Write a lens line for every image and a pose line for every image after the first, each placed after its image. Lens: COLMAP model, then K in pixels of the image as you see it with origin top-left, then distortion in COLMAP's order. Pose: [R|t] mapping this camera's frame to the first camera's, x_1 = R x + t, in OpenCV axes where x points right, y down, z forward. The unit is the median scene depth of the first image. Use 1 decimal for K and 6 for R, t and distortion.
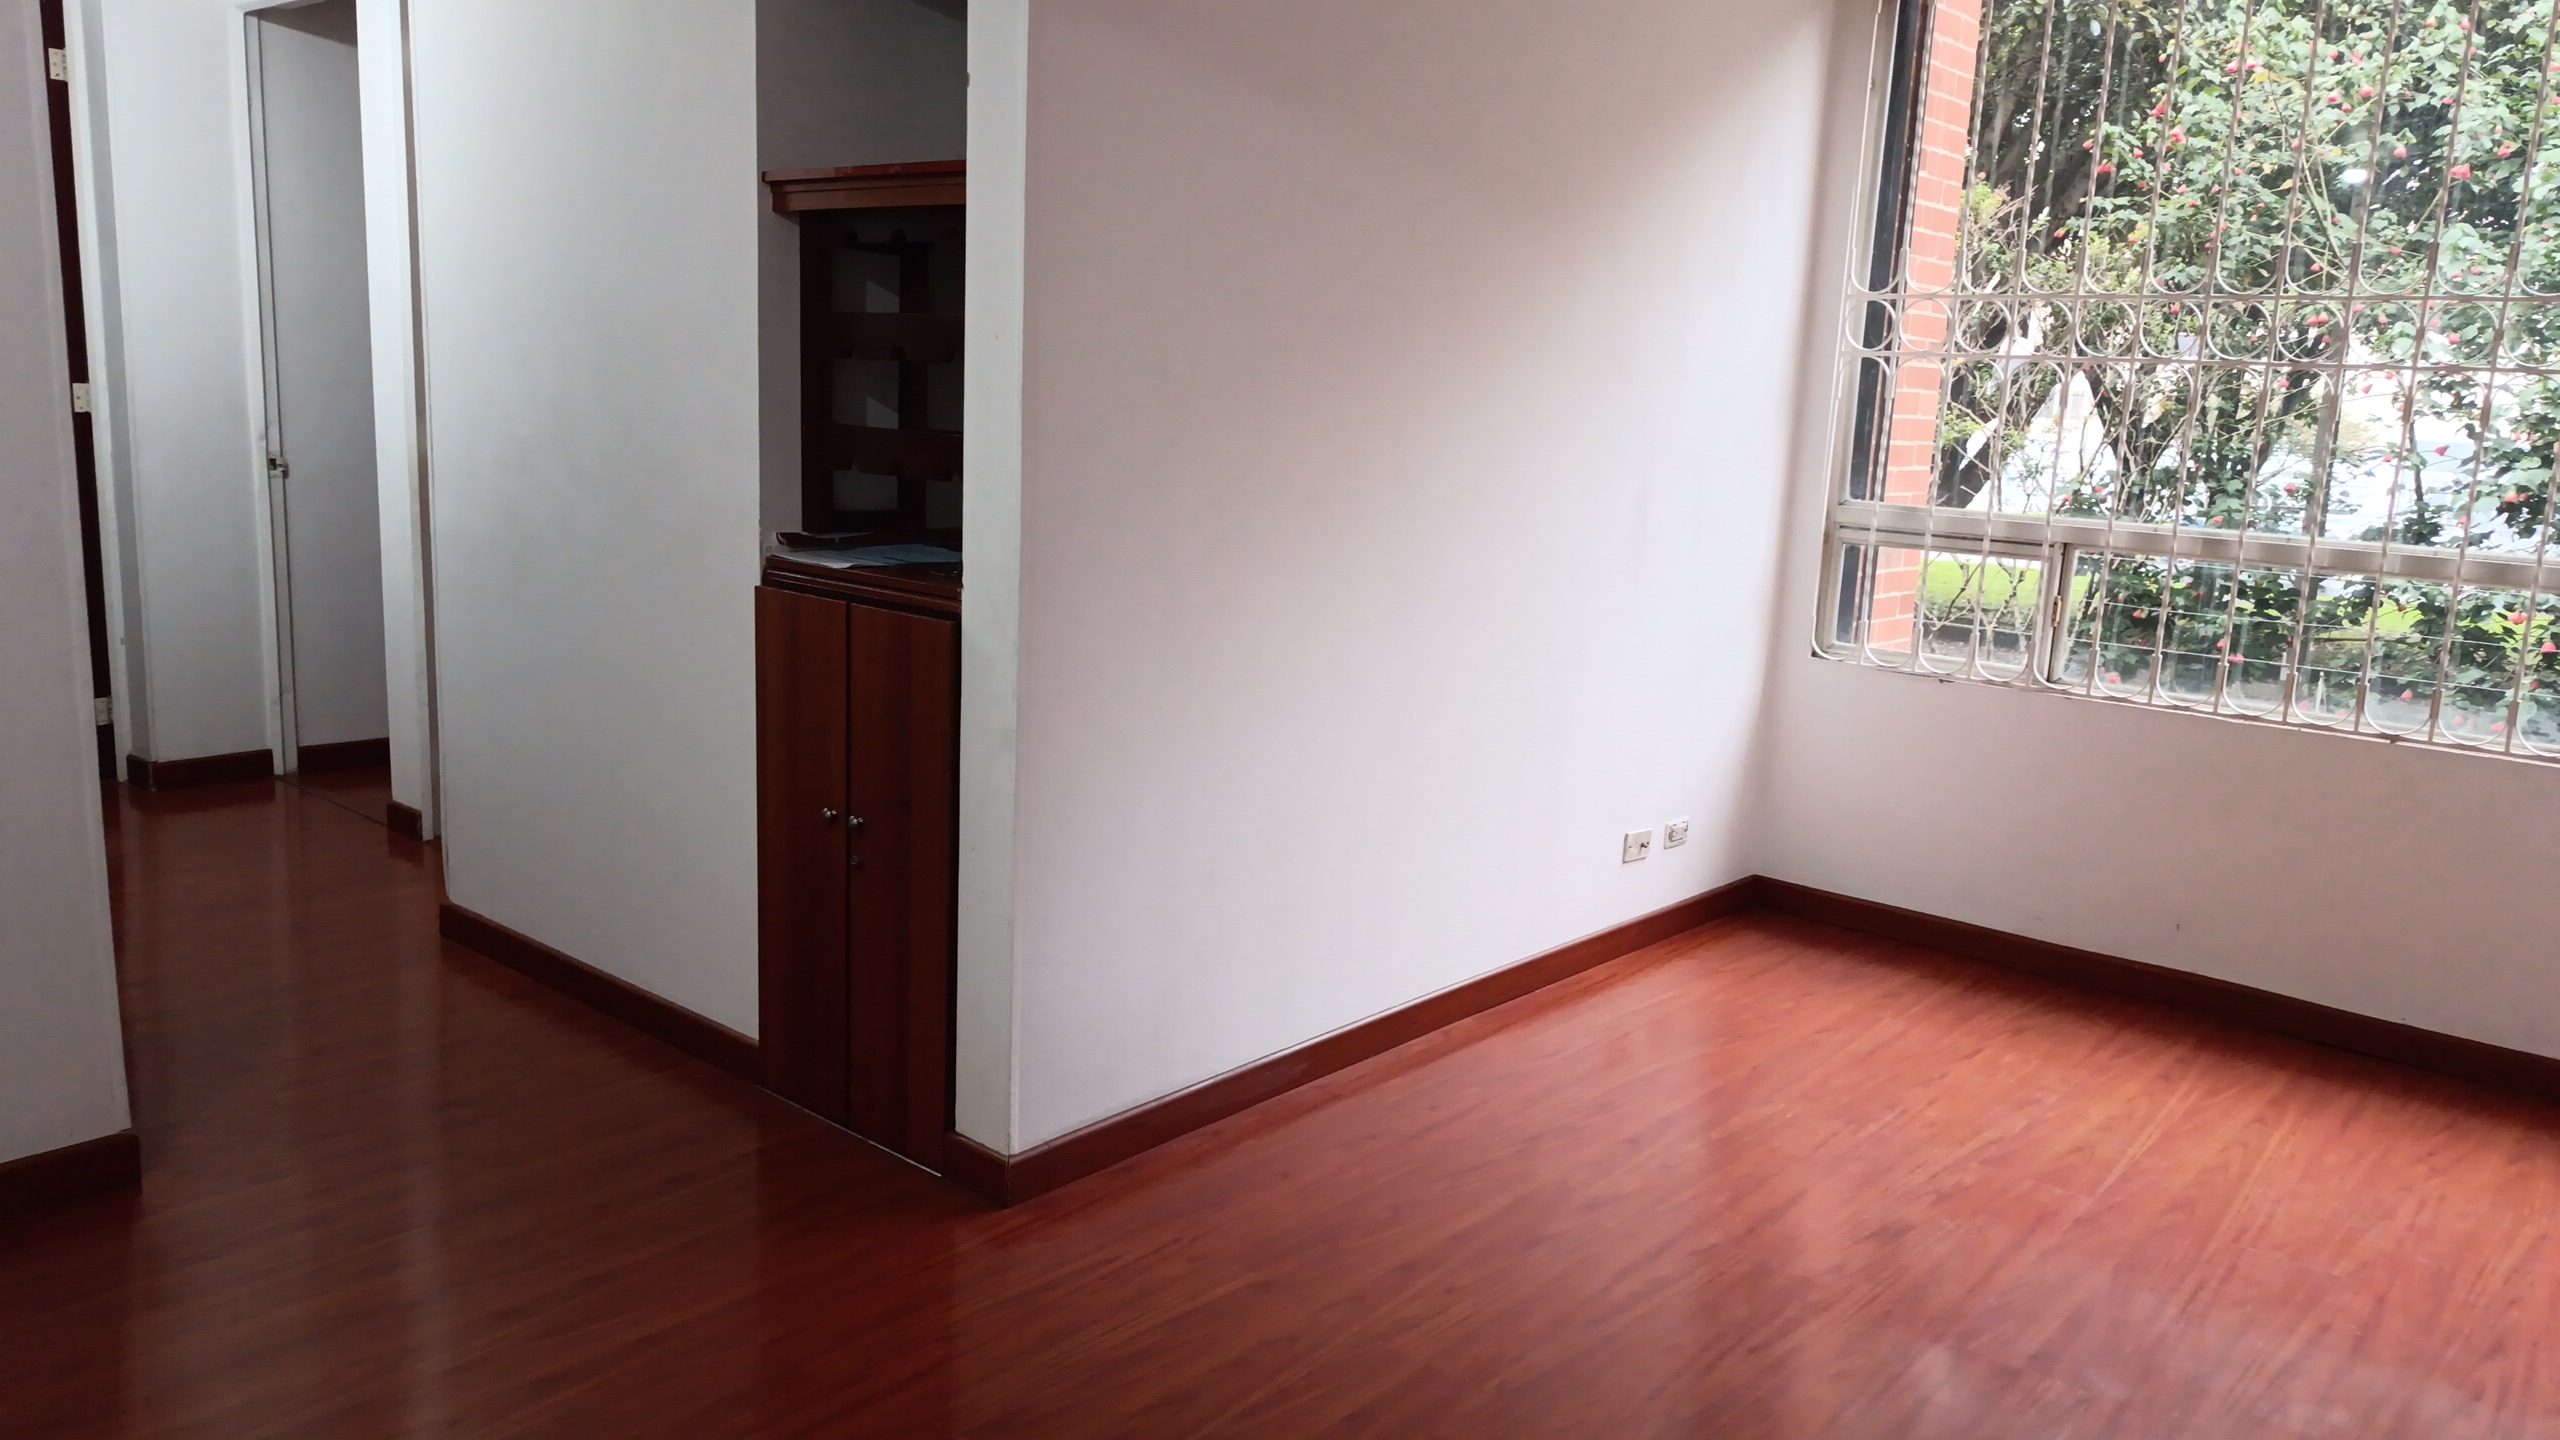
lens RADIAL K [[1811.0, 0, 1280.0], [0, 1811.0, 720.0], [0, 0, 1]] dist [0.012149, -0.007919]
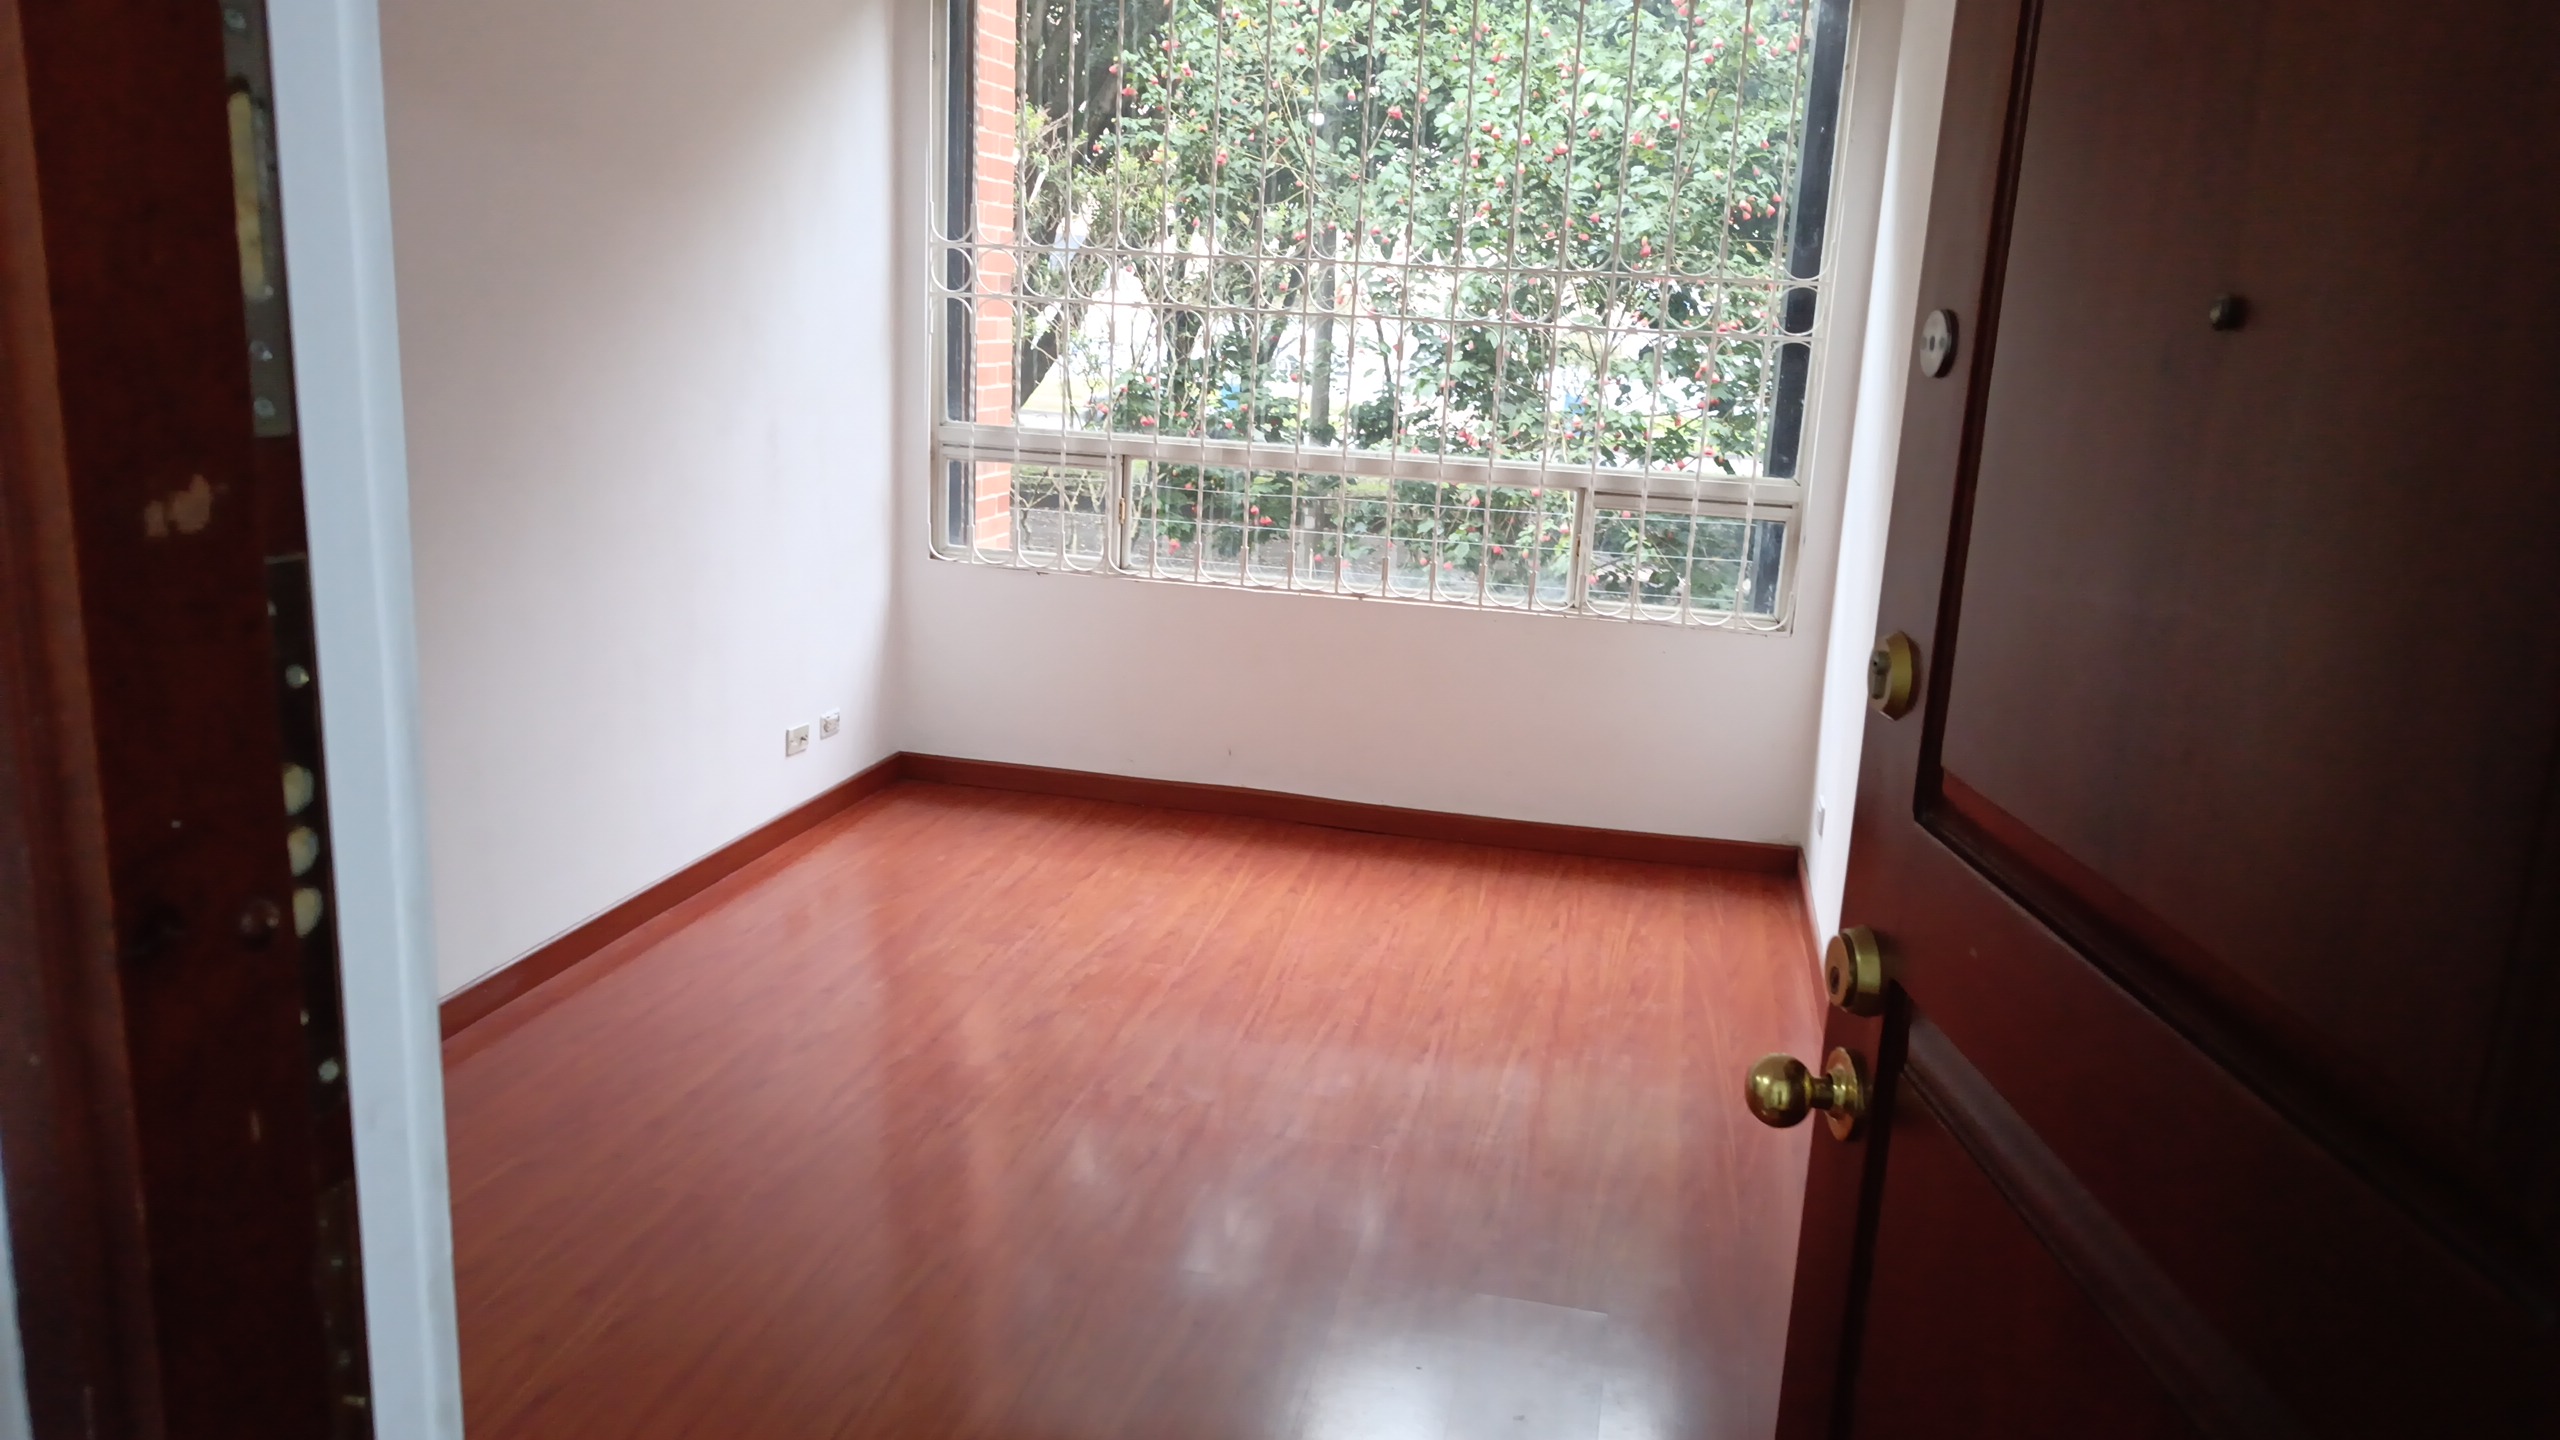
lens RADIAL K [[1829.9, 0, 1323.7], [0, 1829.9, 718.6], [0, 0, 1]] dist [0.086472, -0.002633]
pose [[0.872125, -0.109578, 0.476854, -0.066879], [0.073737, 0.992903, 0.093304, -0.028122], [-0.483694, -0.046211, 0.874016, -0.174183]]
